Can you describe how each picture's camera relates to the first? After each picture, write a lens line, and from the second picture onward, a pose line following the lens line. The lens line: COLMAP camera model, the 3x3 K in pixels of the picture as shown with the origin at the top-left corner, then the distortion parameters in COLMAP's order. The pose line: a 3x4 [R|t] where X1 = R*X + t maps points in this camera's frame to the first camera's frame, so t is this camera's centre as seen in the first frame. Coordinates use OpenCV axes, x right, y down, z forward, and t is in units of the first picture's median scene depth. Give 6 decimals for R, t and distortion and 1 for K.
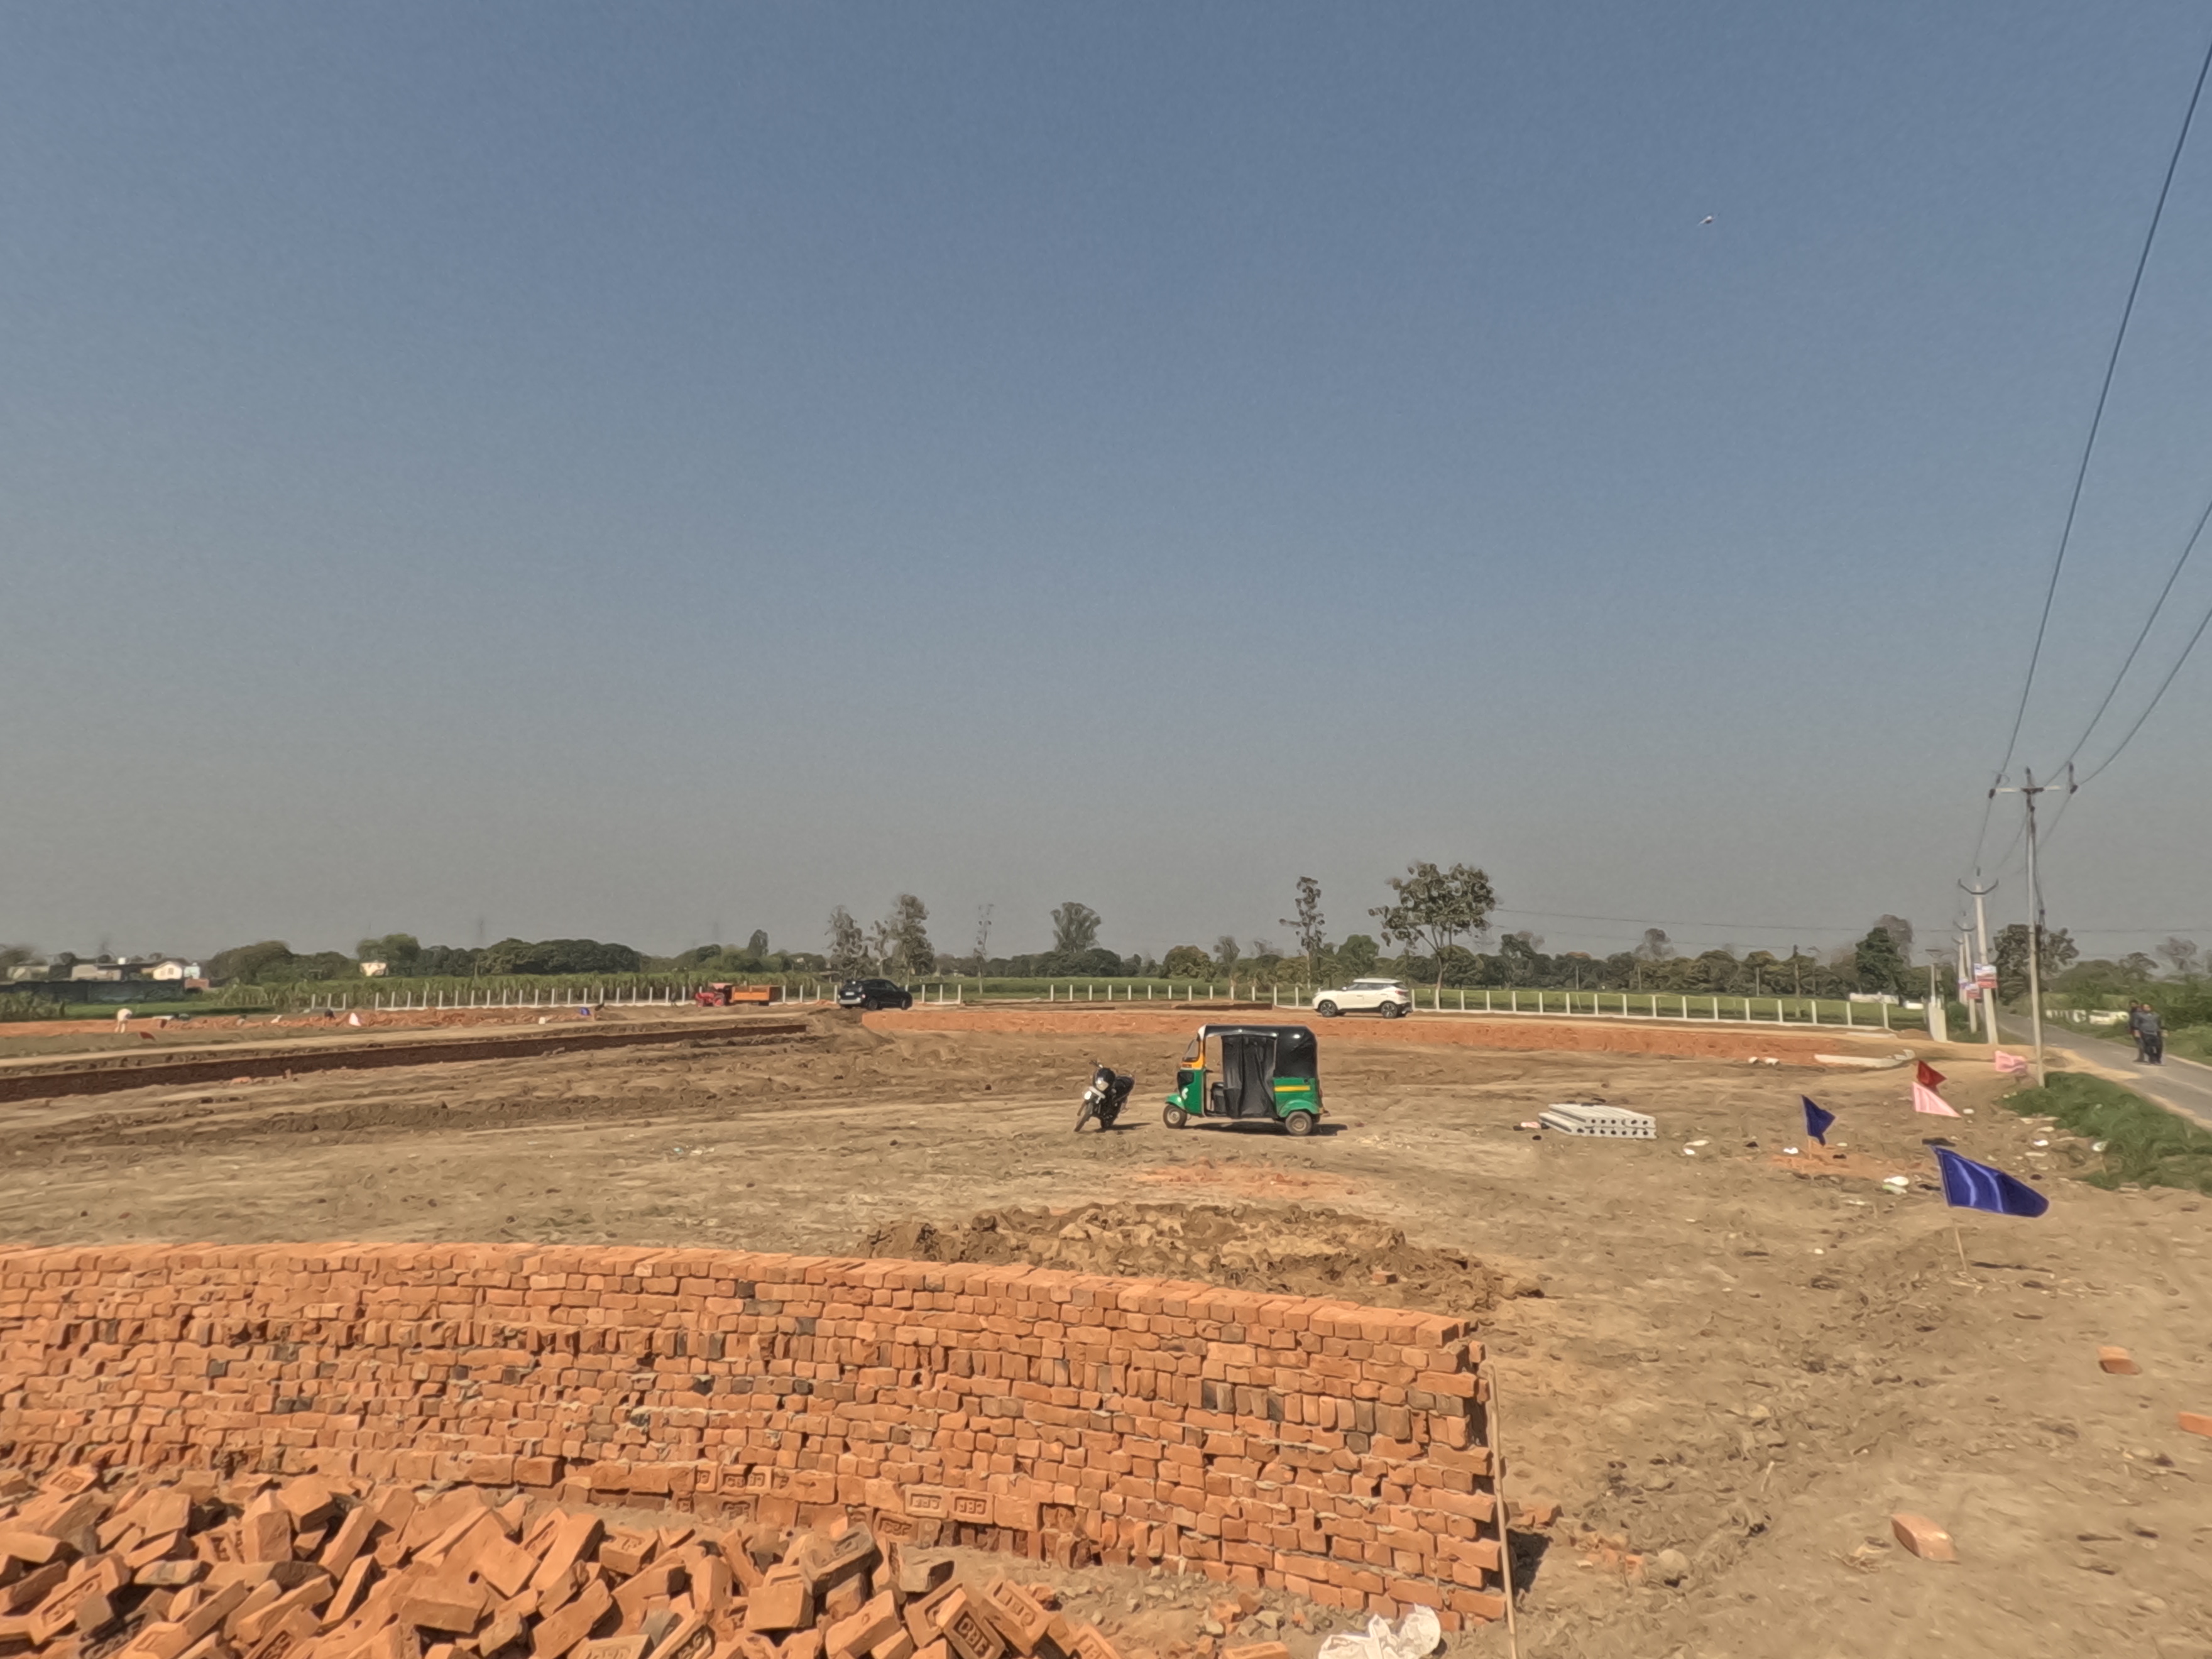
lens RADIAL K [[1627.4, 0, 1106.0], [0, 1627.4, 829.5], [0, 0, 1]] dist [0.417610, 0.251566]
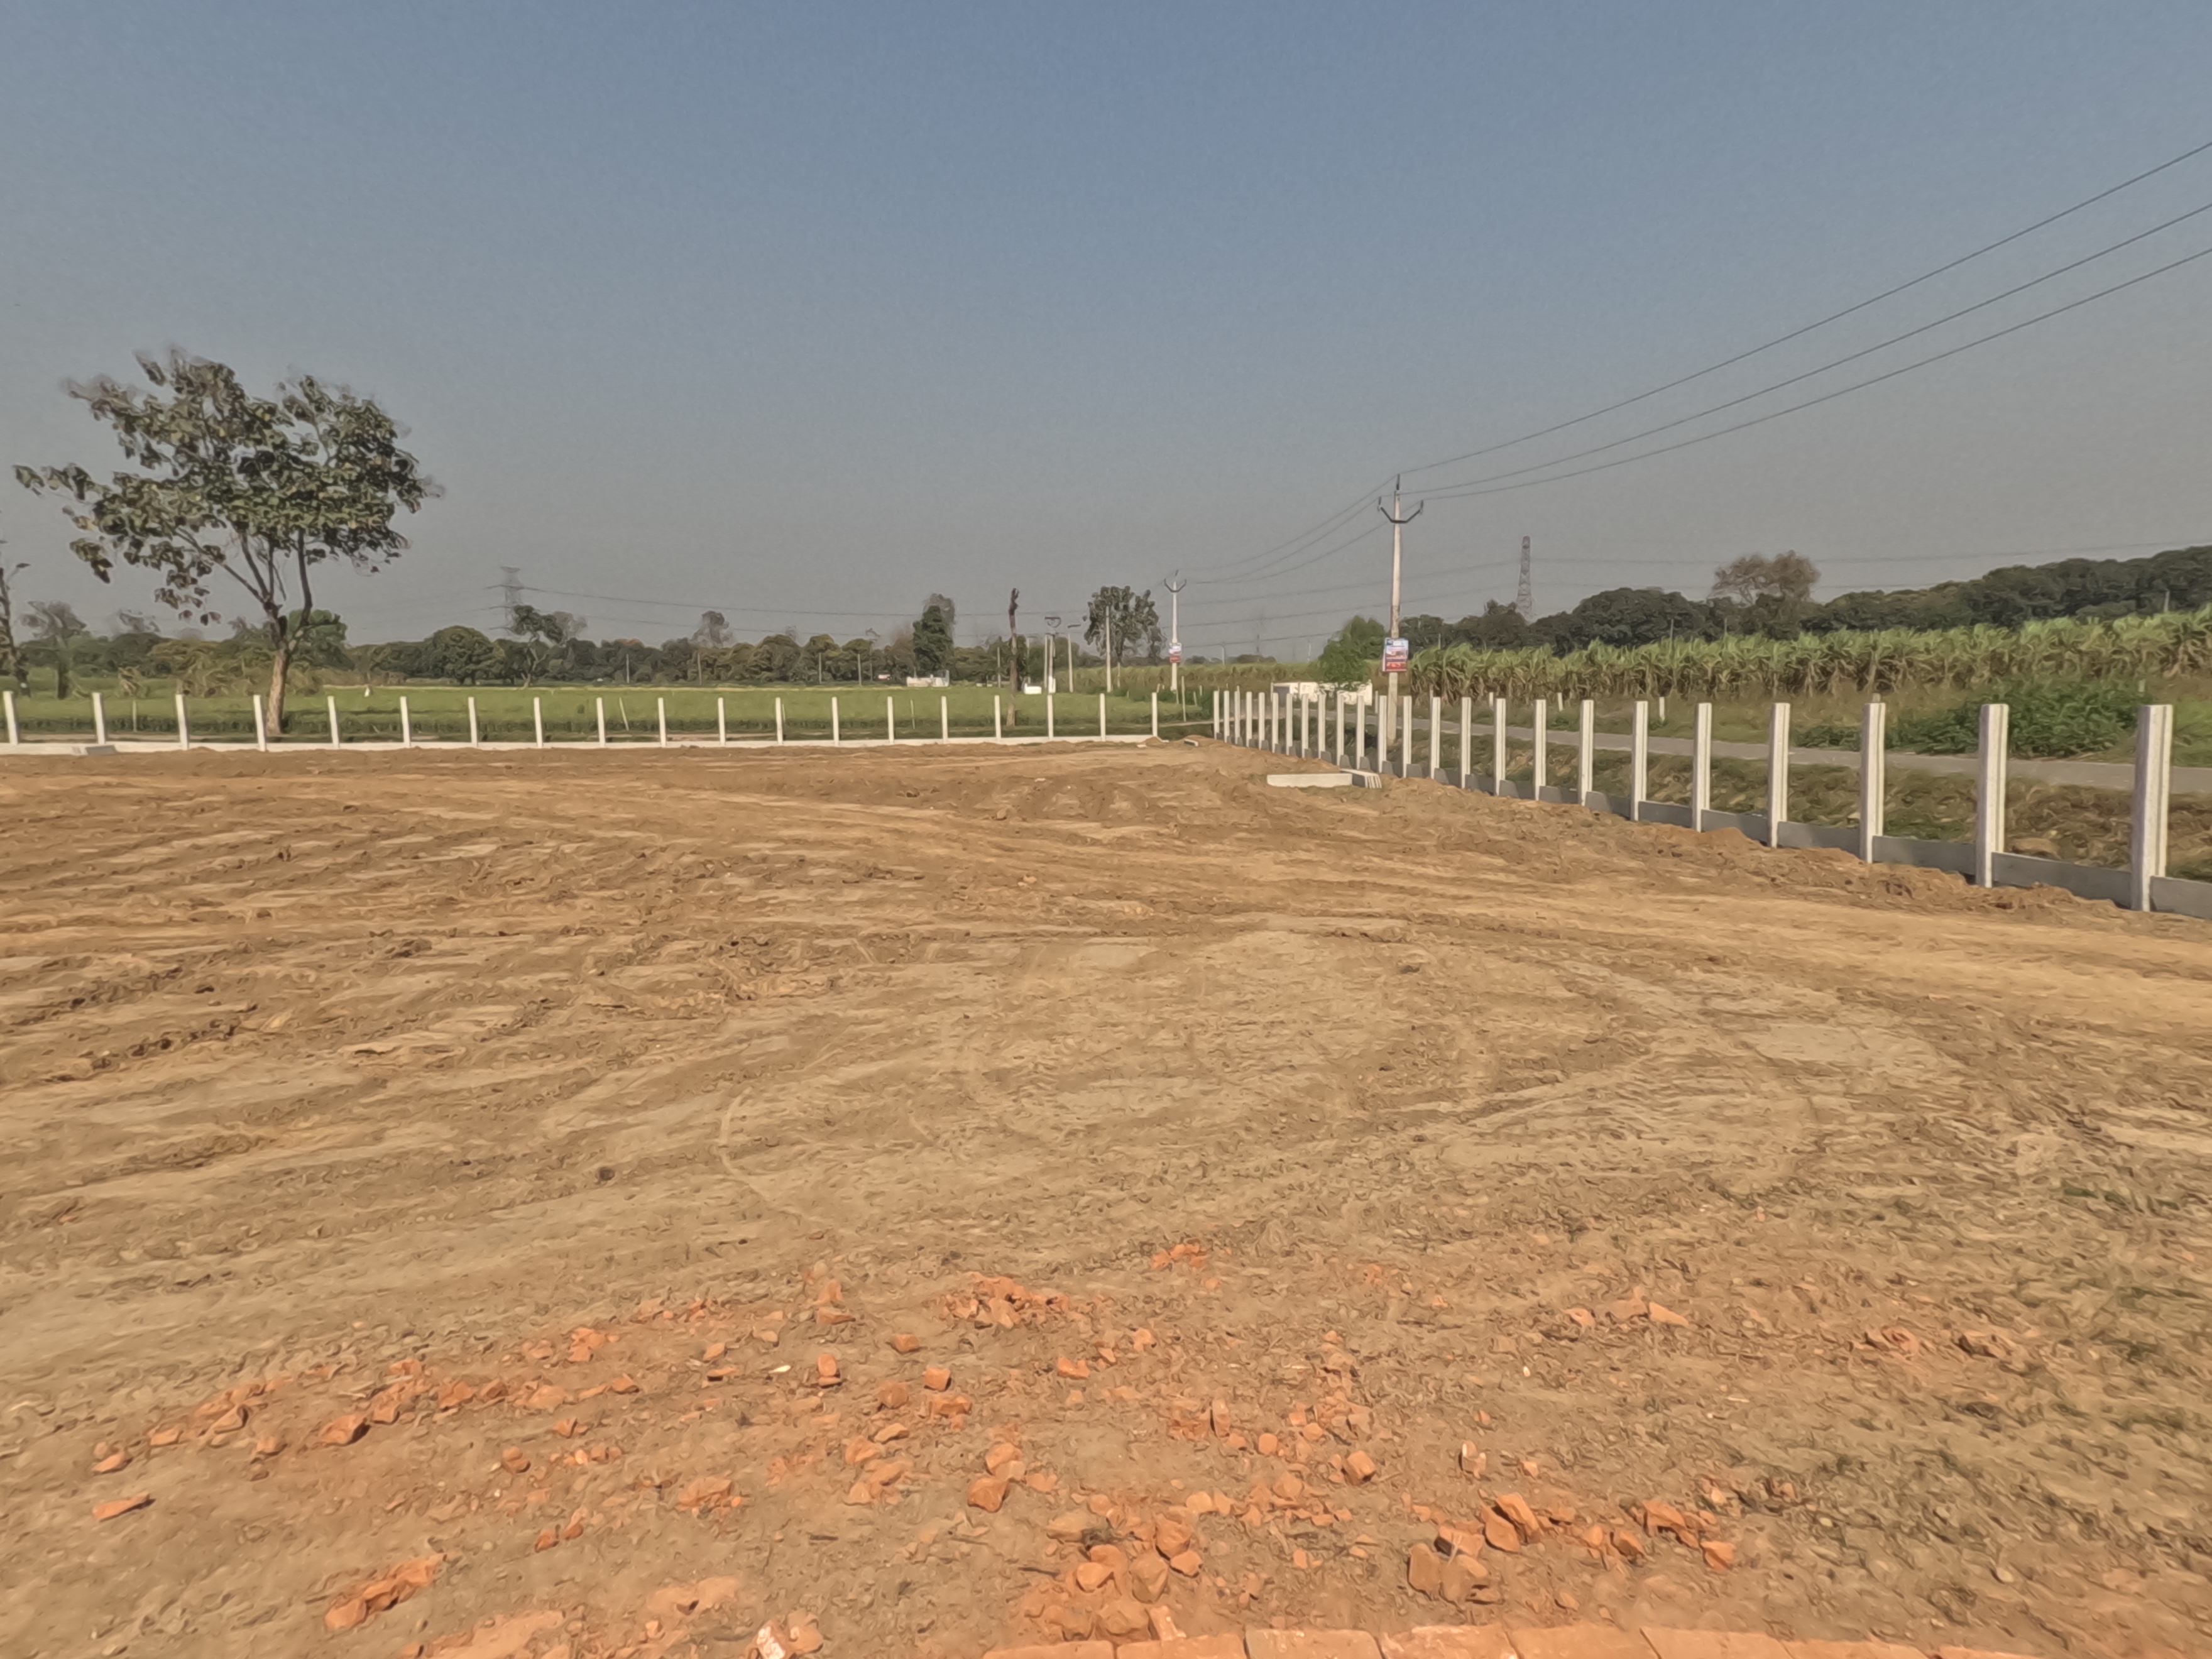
lens RADIAL K [[1627.4, 0, 1106.0], [0, 1627.4, 829.5], [0, 0, 1]] dist [0.417610, 0.251566]
pose [[0.854992, -0.066570, 0.514351, 0.051046], [-0.027568, 0.984493, 0.173244, 0.016441], [-0.517908, -0.162302, 0.839899, 0.181249]]
